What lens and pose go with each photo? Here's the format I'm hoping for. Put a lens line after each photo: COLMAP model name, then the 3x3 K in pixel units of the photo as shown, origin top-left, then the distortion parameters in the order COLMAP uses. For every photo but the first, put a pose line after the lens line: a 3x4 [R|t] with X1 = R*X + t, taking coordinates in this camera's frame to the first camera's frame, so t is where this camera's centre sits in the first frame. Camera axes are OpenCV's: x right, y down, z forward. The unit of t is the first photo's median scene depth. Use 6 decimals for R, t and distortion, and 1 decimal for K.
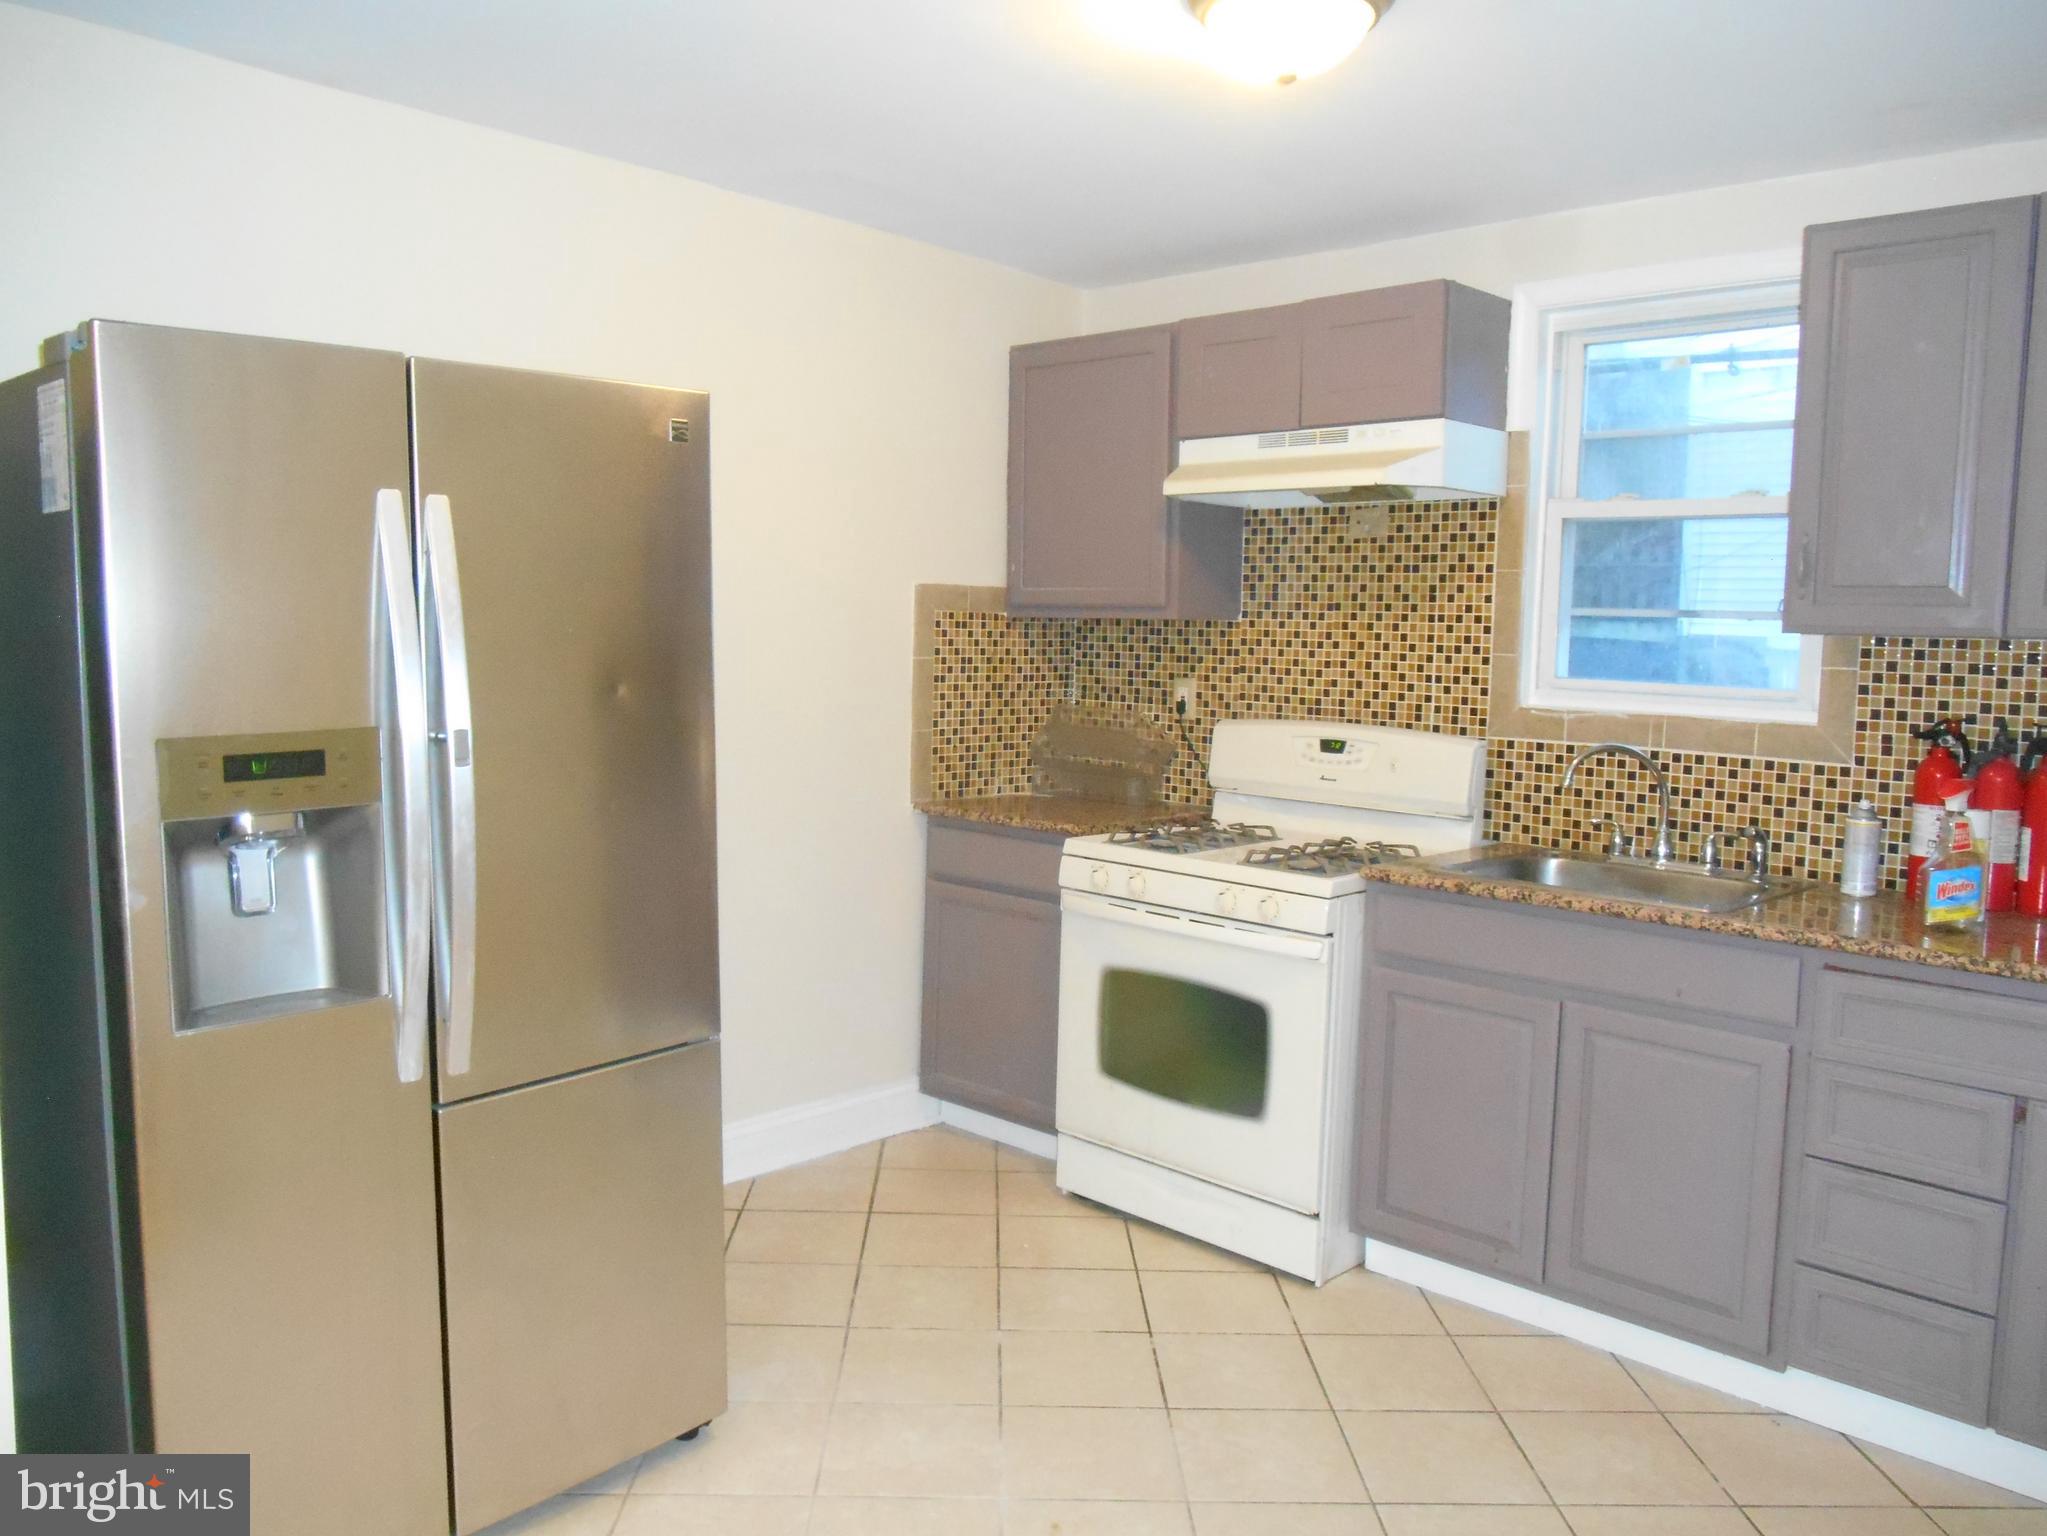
lens RADIAL K [[1571.3, 0, 1039.0], [0, 1571.3, 773.2], [0, 0, 1]] dist [-0.022635, 0.016463]
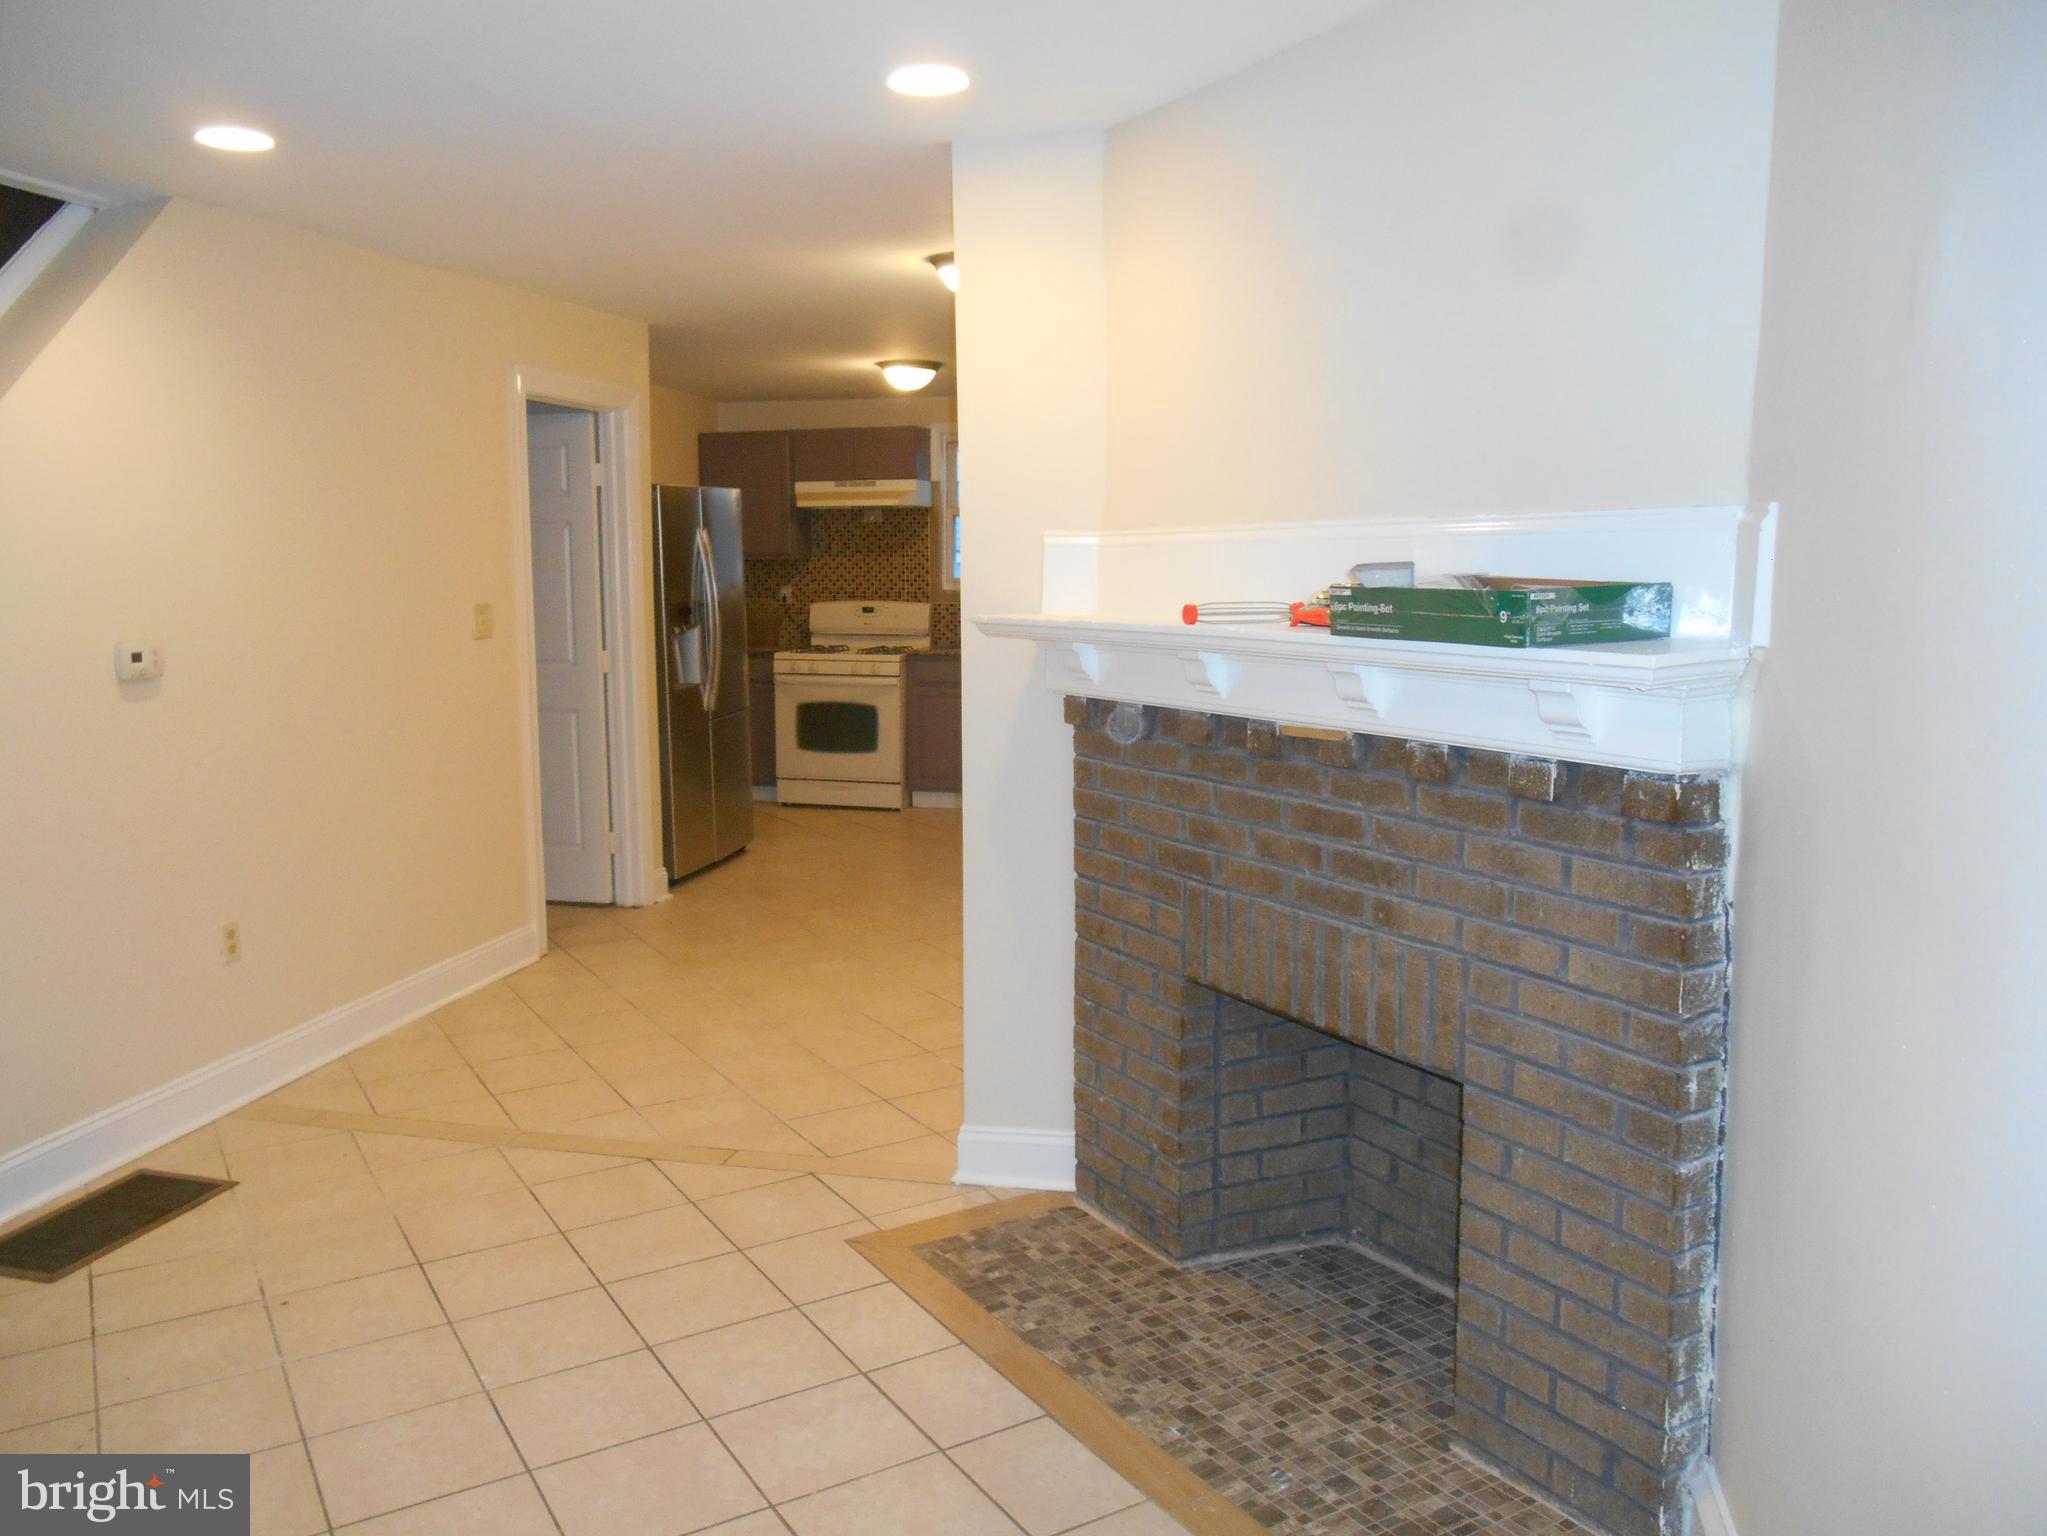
lens RADIAL K [[1571.3, 0, 1022.1], [0, 1571.3, 764.9], [0, 0, 1]] dist [-0.022635, 0.016463]
pose [[0.864810, -0.092373, 0.493530, -0.822111], [0.072105, 0.995591, 0.059993, 0.092064], [-0.496896, -0.016296, 0.867657, -1.214466]]
